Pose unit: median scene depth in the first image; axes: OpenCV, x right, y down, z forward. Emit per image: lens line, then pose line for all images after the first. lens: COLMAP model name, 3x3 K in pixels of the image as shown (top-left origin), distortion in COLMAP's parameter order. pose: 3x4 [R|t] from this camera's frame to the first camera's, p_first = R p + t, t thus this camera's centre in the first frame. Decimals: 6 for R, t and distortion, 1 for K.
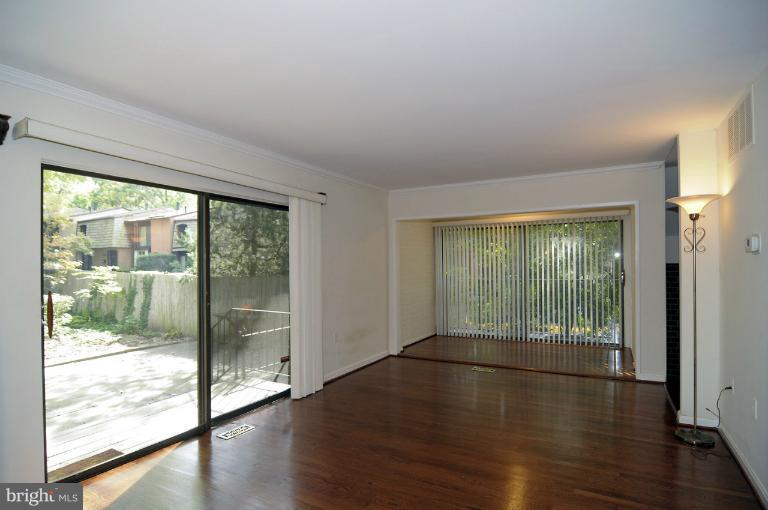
lens RADIAL K [[432.5, 0, 386.7], [0, 432.5, 267.8], [0, 0, 1]] dist [0.001853, -0.000158]
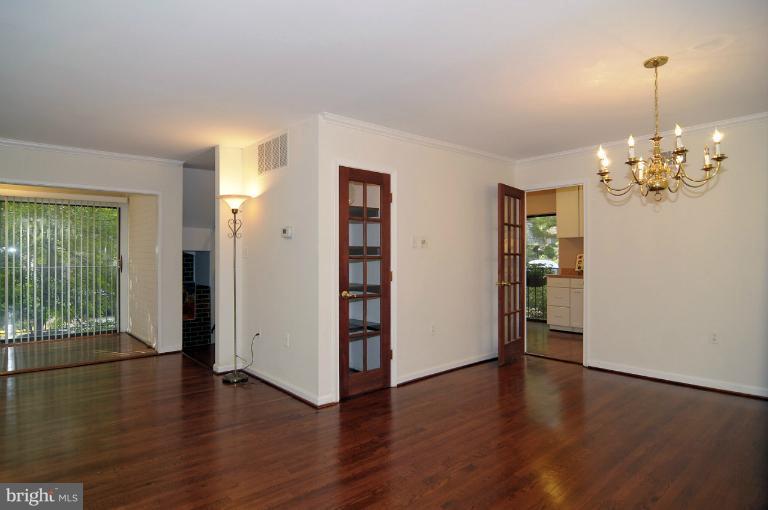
lens RADIAL K [[432.5, 0, 384.2], [0, 432.5, 255.4], [0, 0, 1]] dist [0.001853, -0.000158]
pose [[0.363783, 0.012295, 0.931402, -0.343612], [0.003273, 0.999890, -0.014477, 0.037149], [-0.931478, 0.008315, 0.363703, 0.088608]]
